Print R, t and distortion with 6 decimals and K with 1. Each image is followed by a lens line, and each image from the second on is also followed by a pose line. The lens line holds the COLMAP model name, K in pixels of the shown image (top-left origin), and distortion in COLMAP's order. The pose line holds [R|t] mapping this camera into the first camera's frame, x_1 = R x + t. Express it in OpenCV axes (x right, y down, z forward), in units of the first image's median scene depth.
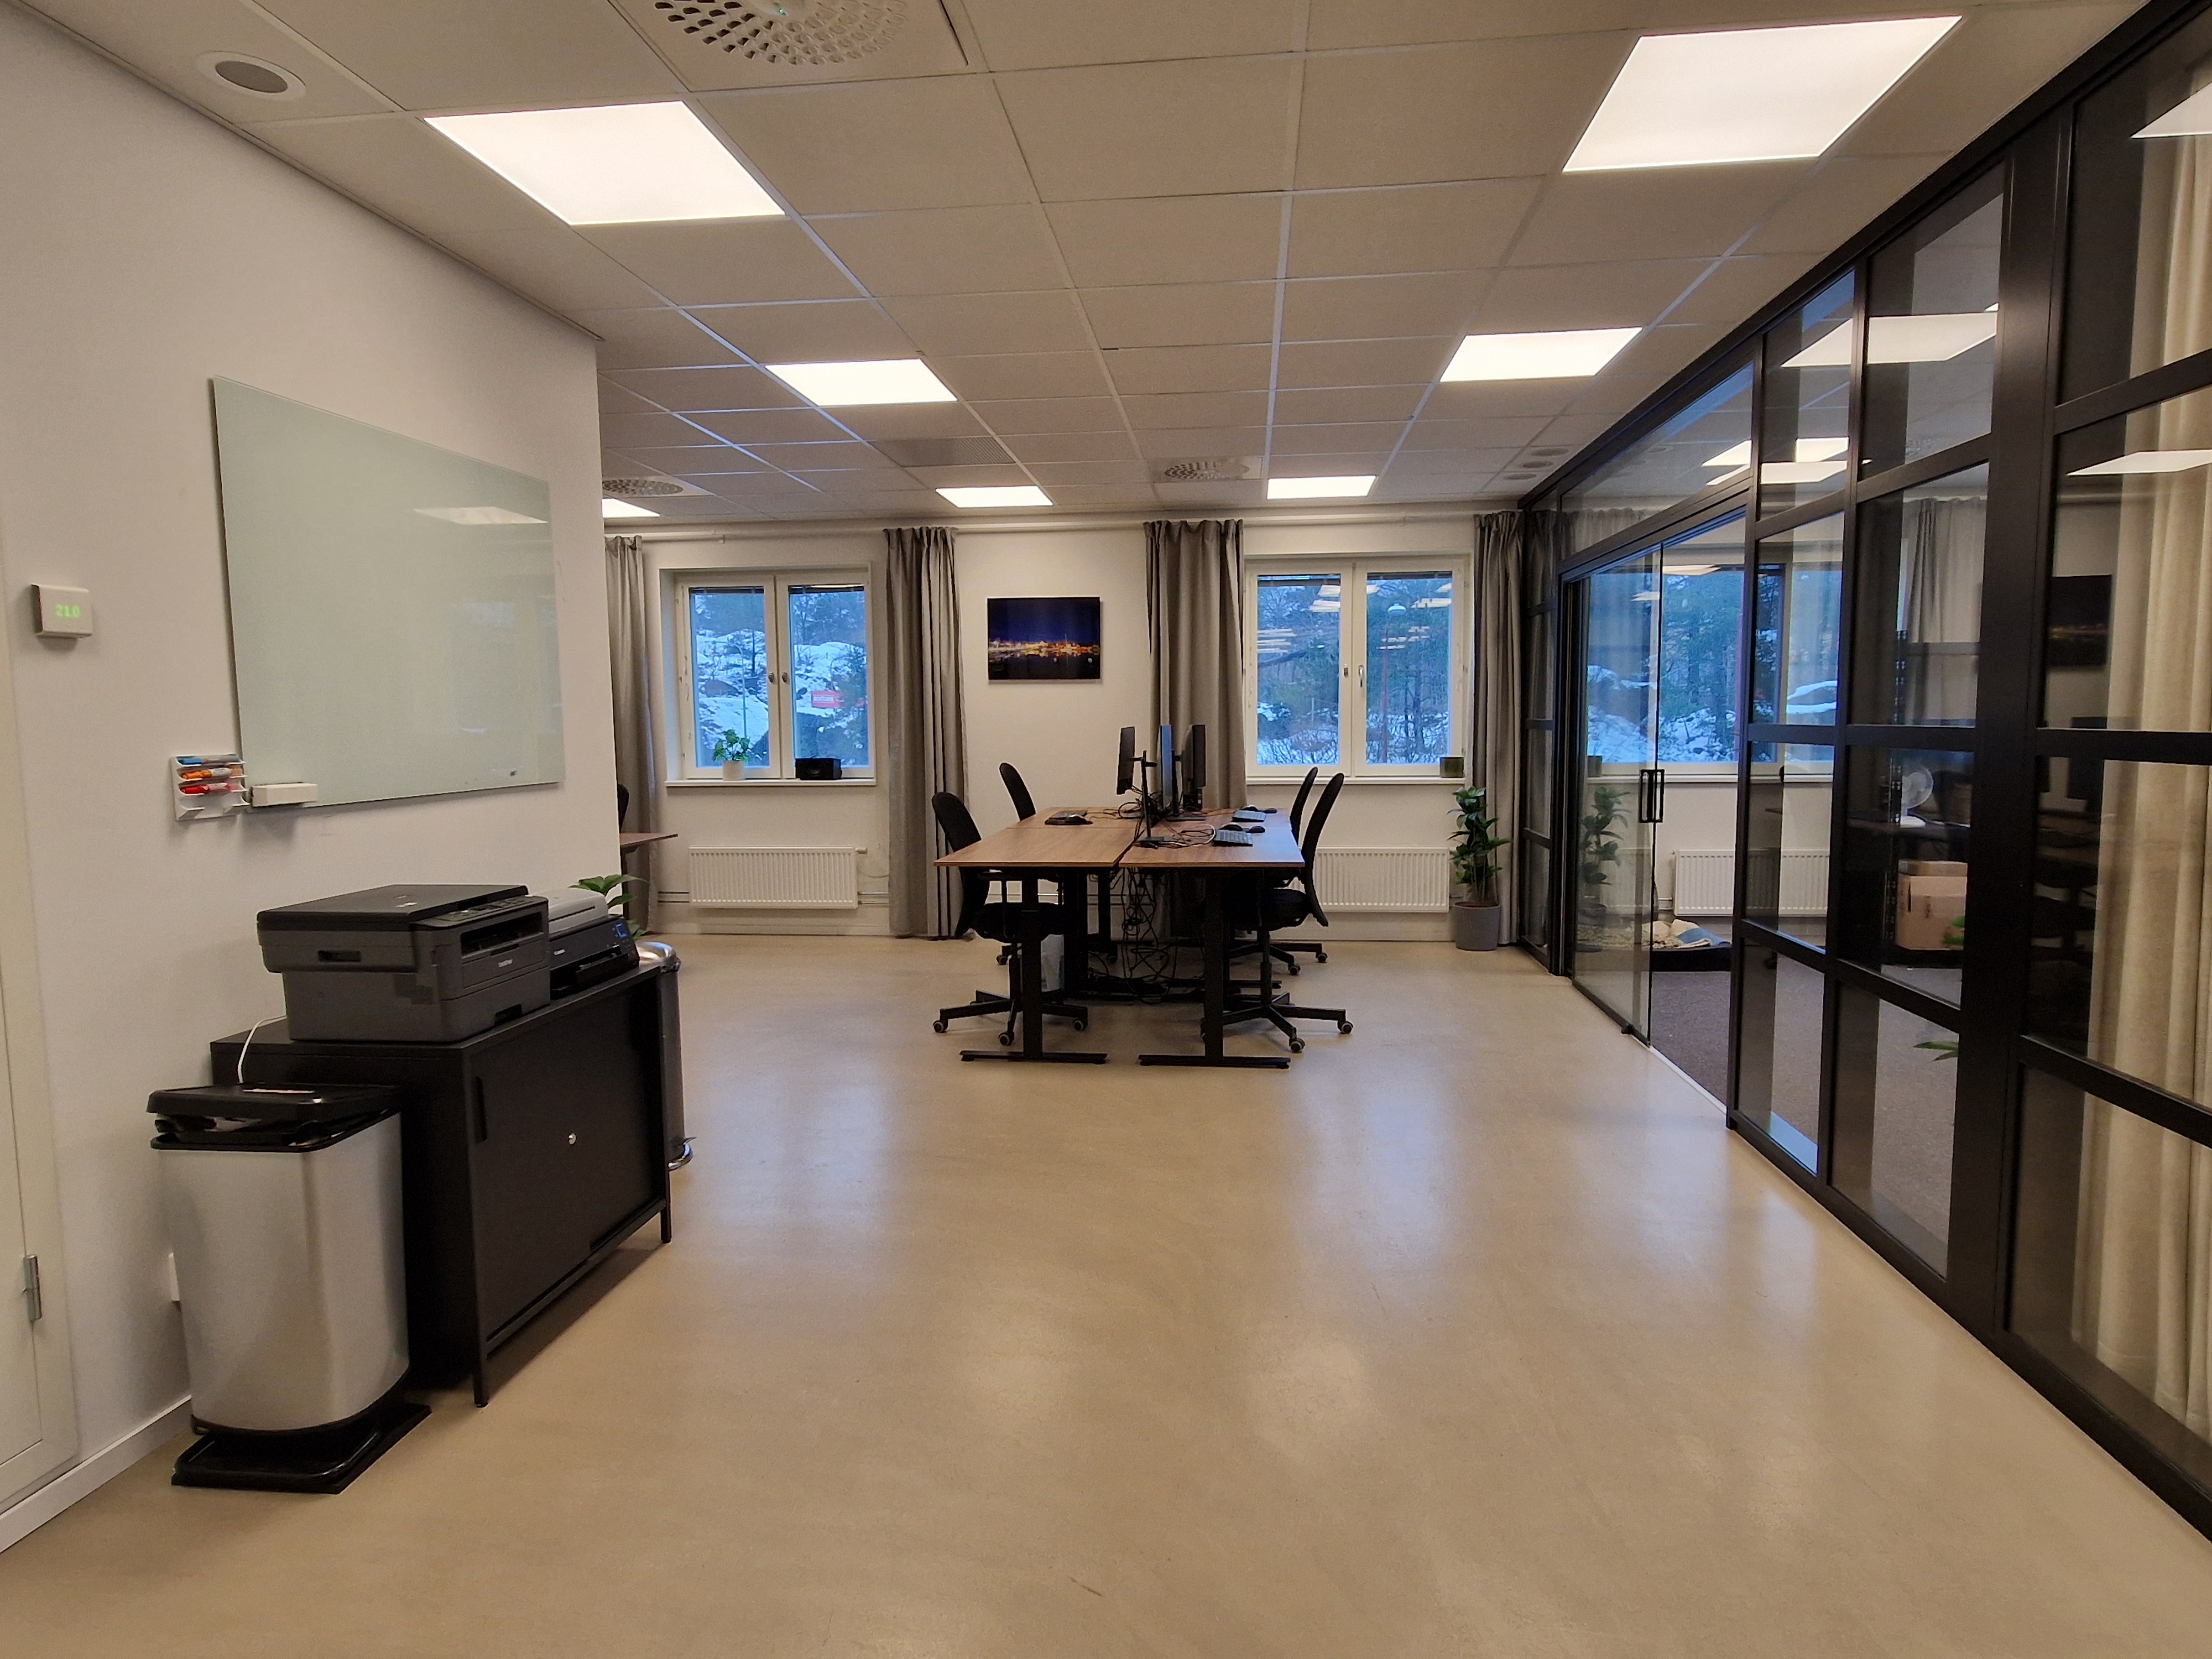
lens RADIAL K [[1243.8, 0, 1106.0], [0, 1243.8, 829.5], [0, 0, 1]] dist [0.002762, -0.000587]
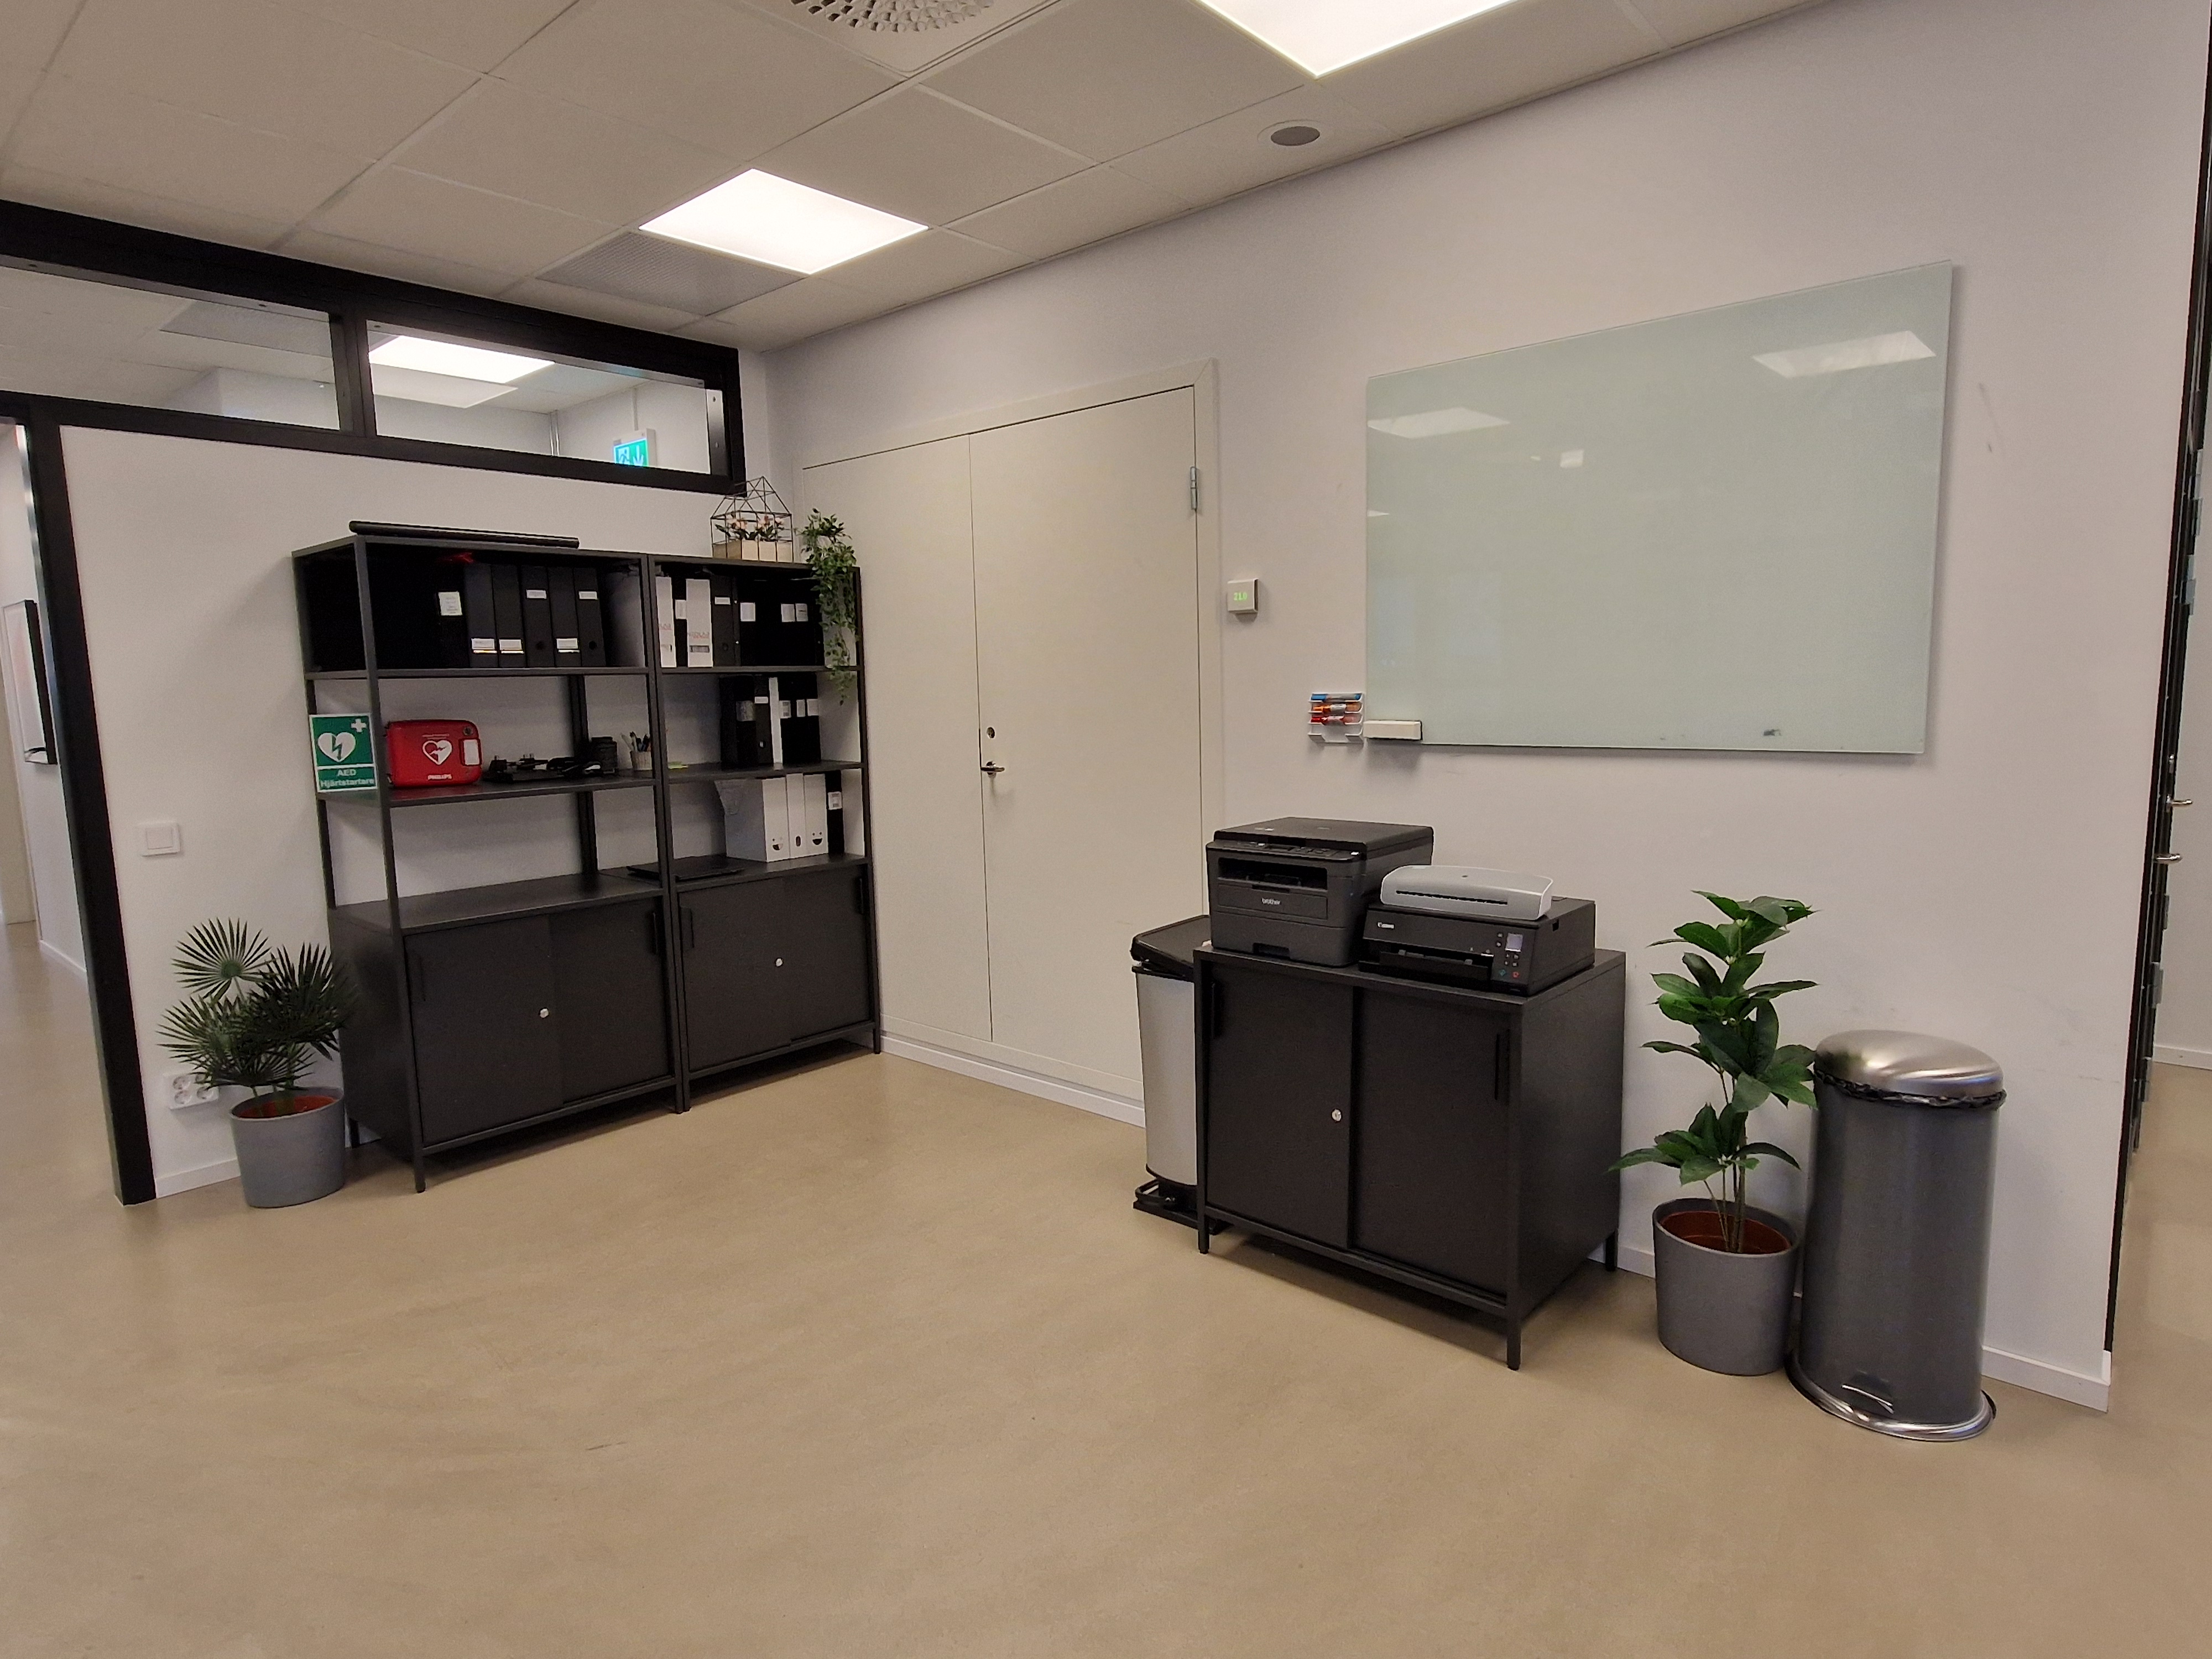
lens RADIAL K [[1243.8, 0, 1106.0], [0, 1243.8, 829.5], [0, 0, 1]] dist [0.002762, -0.000587]
pose [[-0.575883, 0.121354, -0.808475, 0.448897], [-0.049278, 0.981971, 0.182498, -0.140535], [0.816045, 0.144938, -0.559520, 1.507196]]
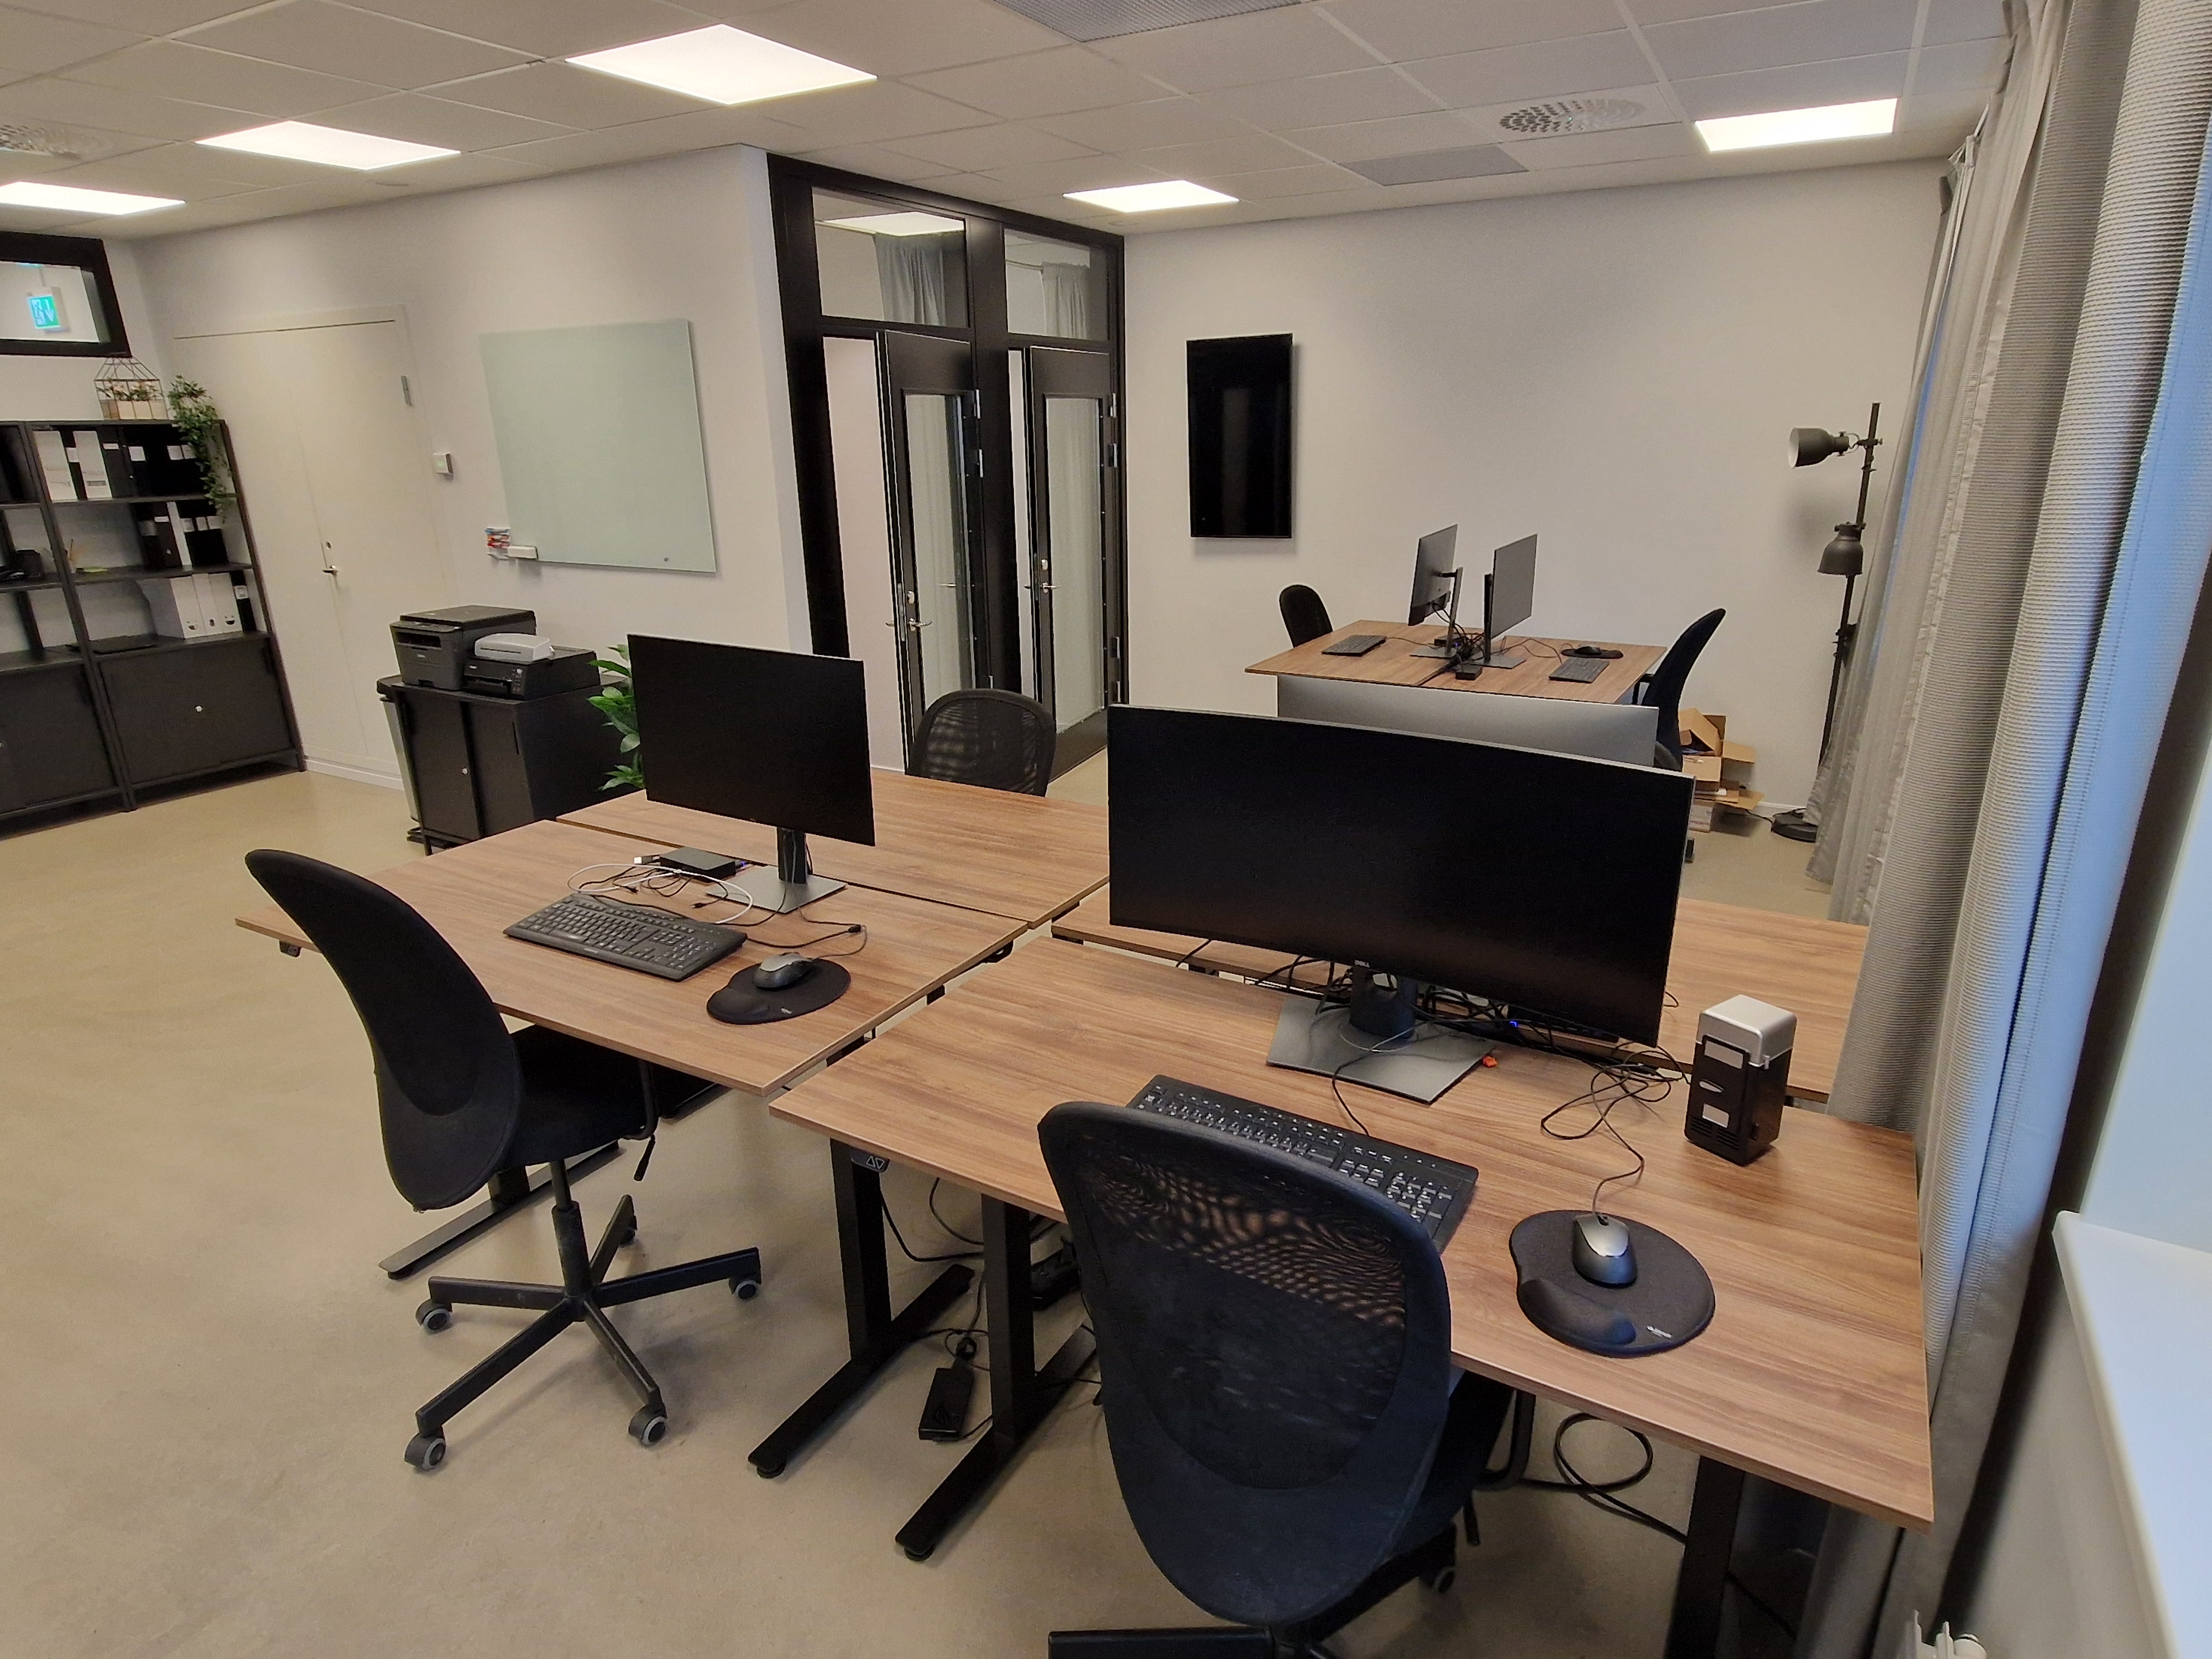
lens RADIAL K [[1242.6, 0, 1112.2], [0, 1242.6, 835.2], [0, 0, 1]] dist [0.004579, -0.000294]
pose [[-0.397595, 0.304179, -0.865675, 0.826943], [-0.069462, 0.930767, 0.358954, -0.396143], [0.914928, 0.202850, -0.348940, 2.732694]]
